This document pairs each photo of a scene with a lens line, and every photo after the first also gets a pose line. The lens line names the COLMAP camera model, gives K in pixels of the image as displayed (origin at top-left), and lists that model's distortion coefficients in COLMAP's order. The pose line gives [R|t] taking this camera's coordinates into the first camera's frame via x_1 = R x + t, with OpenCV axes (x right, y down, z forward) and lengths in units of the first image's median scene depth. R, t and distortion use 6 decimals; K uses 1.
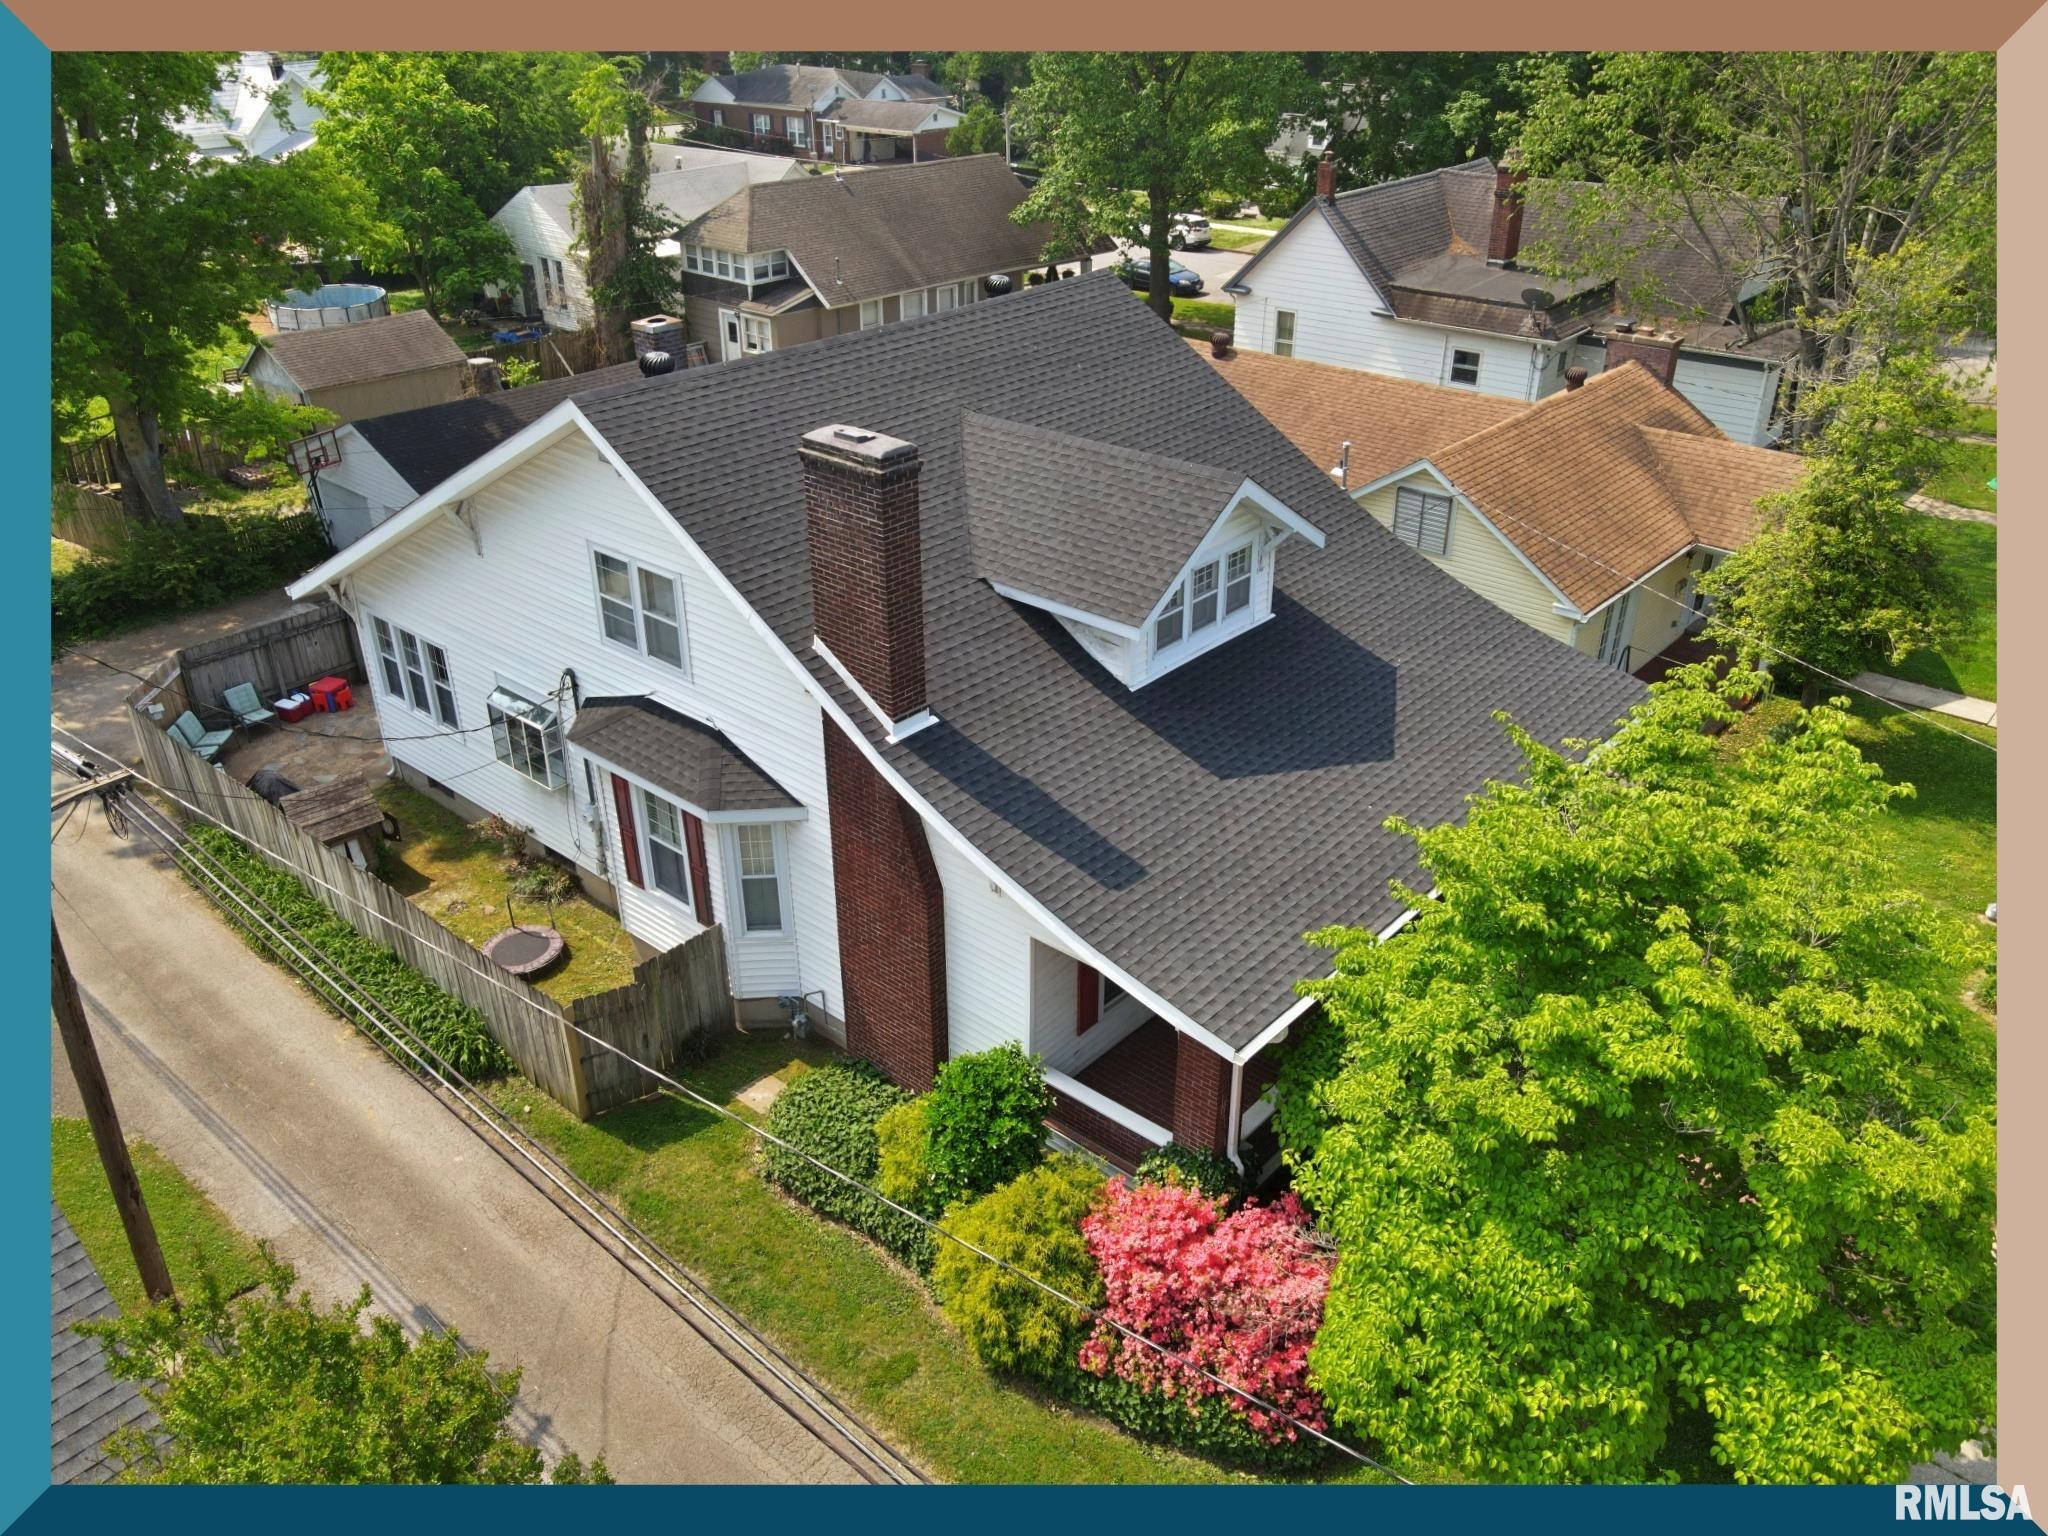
lens RADIAL K [[1522.4, 0, 1031.5], [0, 1522.4, 777.7], [0, 0, 1]] dist [-0.004320, 0.031493]
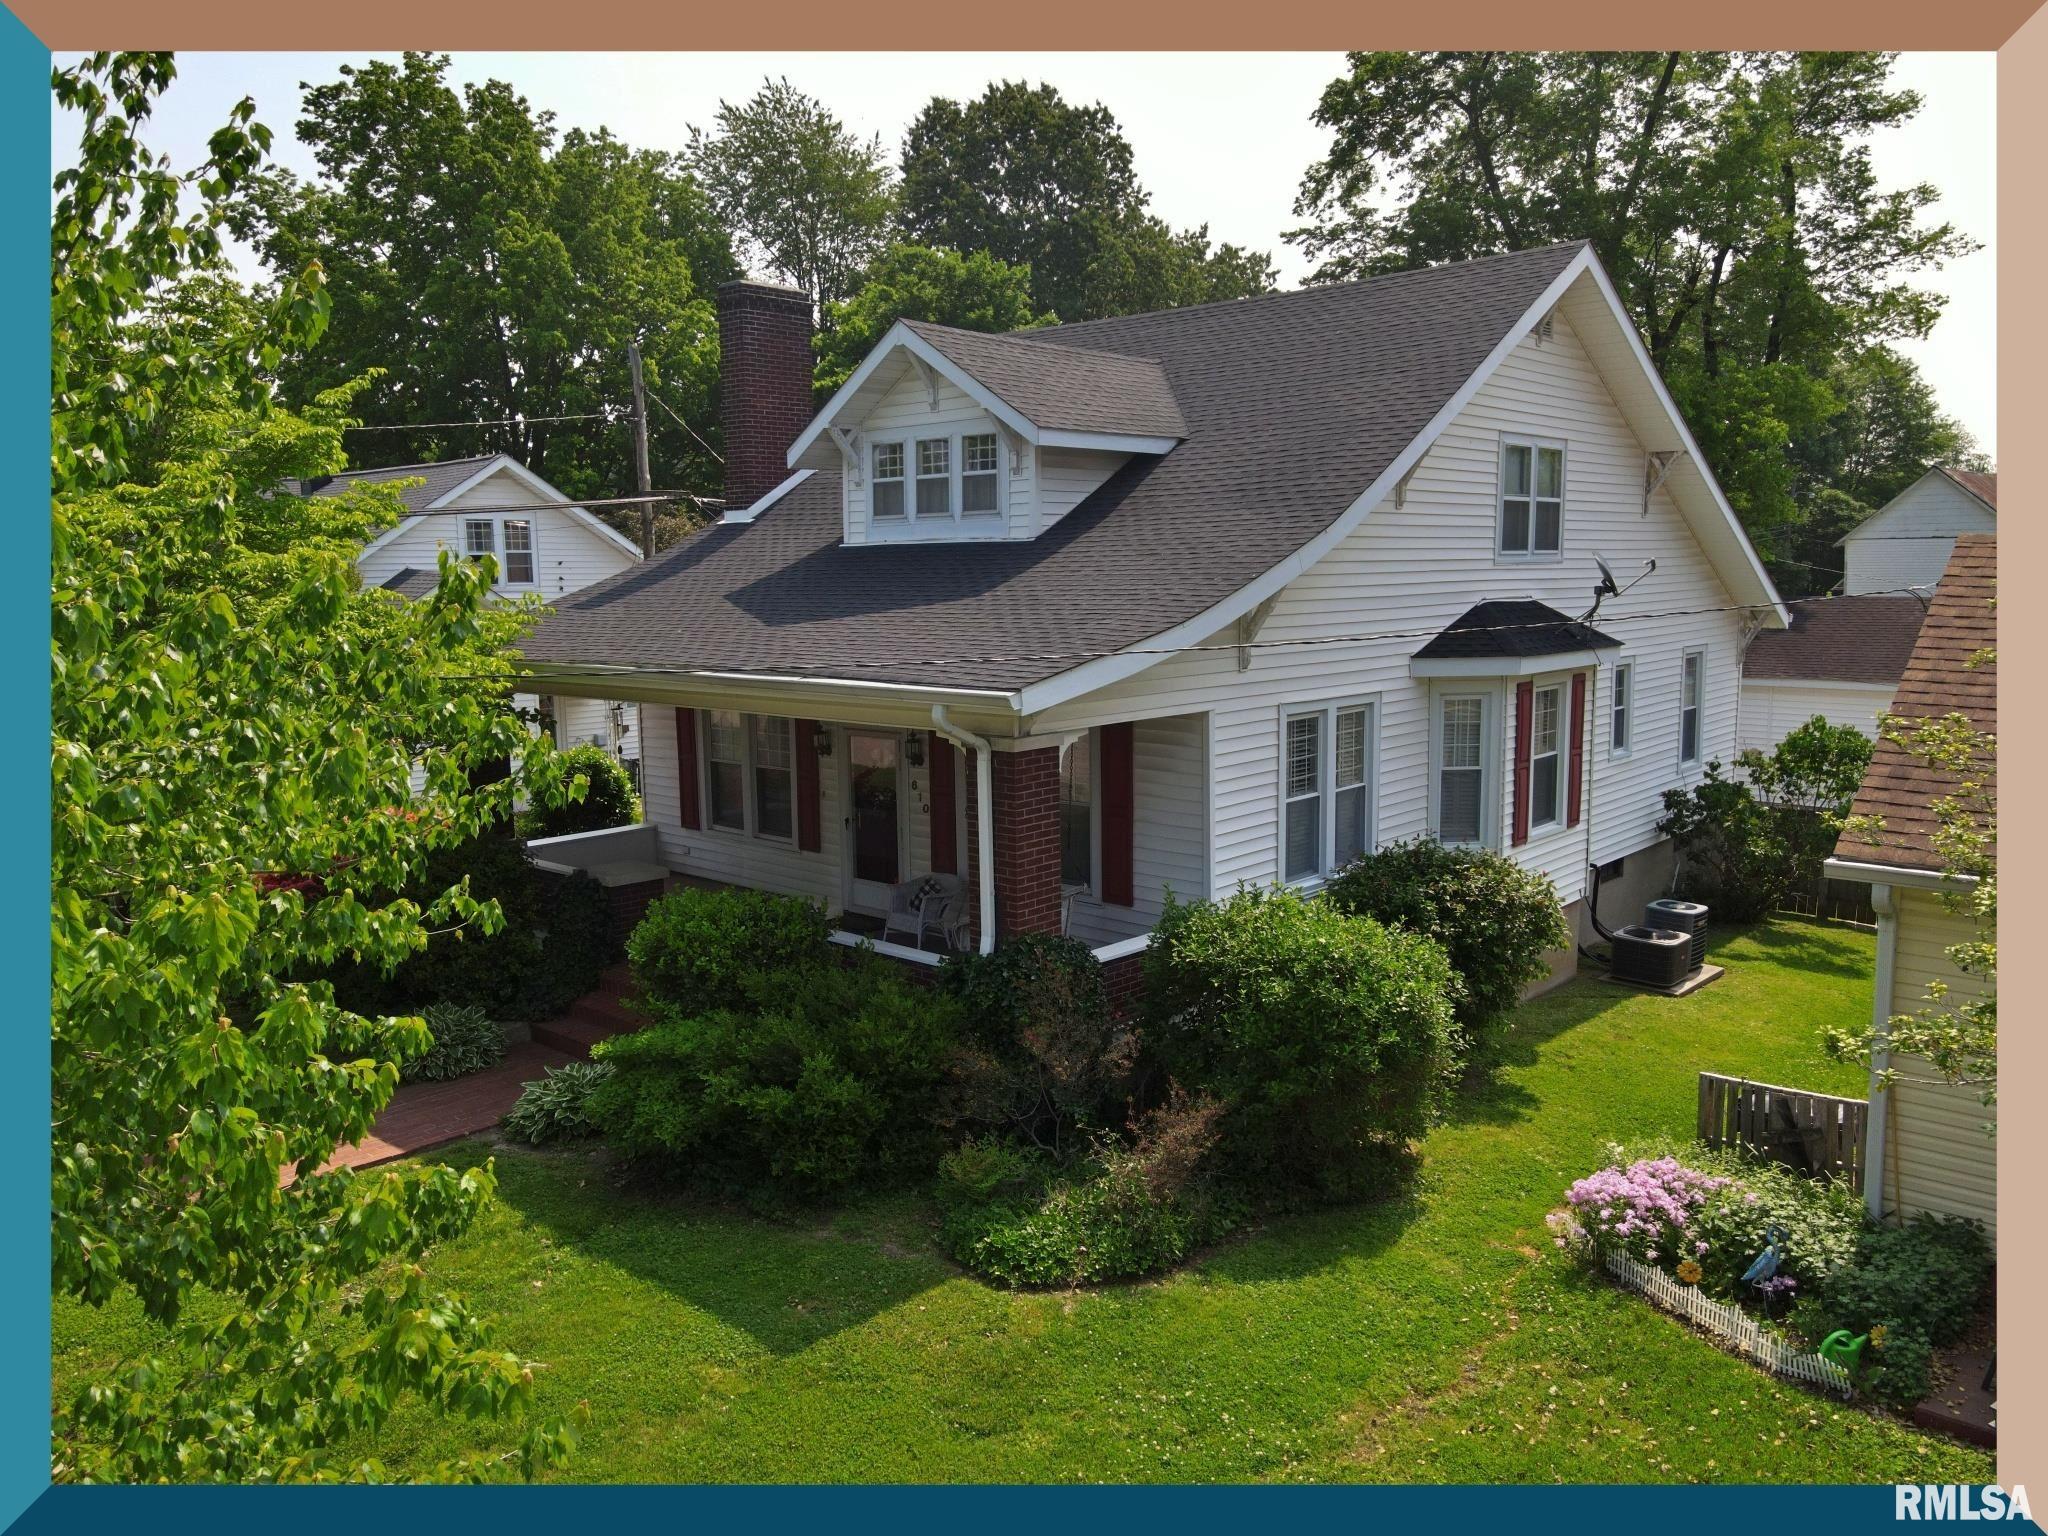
lens RADIAL K [[1522.4, 0, 1031.5], [0, 1522.4, 777.7], [0, 0, 1]] dist [-0.004320, 0.031493]
pose [[-0.008581, 0.140663, -0.990020, 0.779572], [-0.472323, 0.872082, 0.128000, -0.080545], [0.881384, 0.468708, 0.058955, 0.817156]]
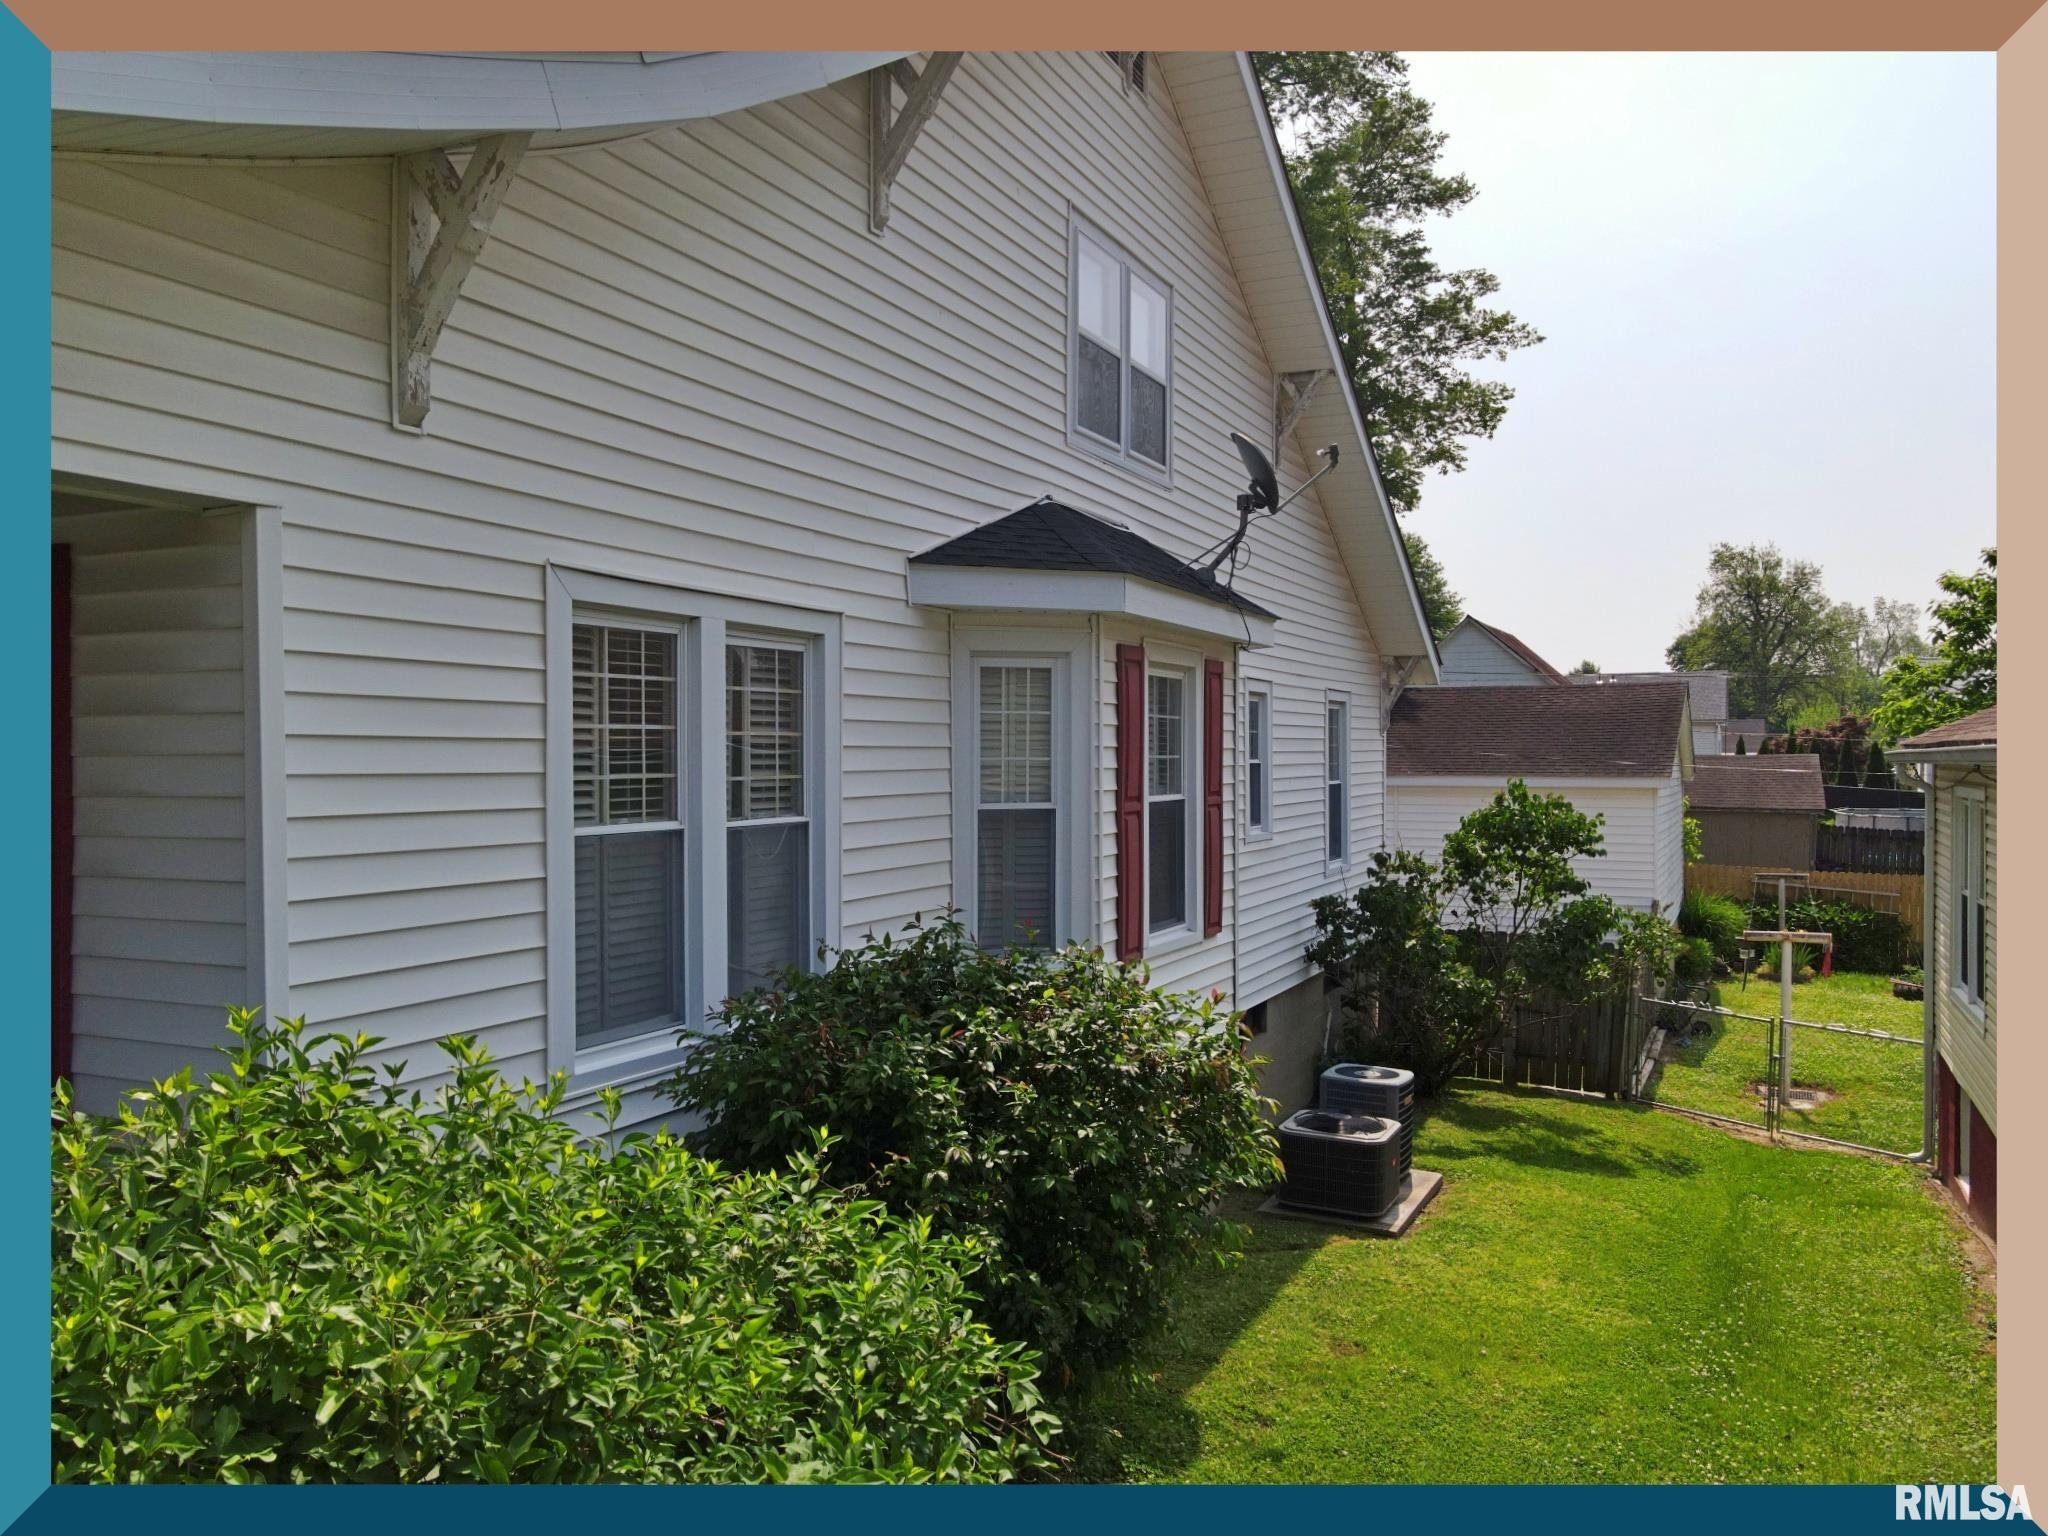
lens RADIAL K [[1522.4, 0, 1031.5], [0, 1522.4, 777.7], [0, 0, 1]] dist [-0.004320, 0.031493]
pose [[0.272982, 0.014237, -0.961914, 0.429329], [-0.464953, 0.877306, -0.118965, -0.055158], [0.842199, 0.479720, 0.246108, 0.941193]]
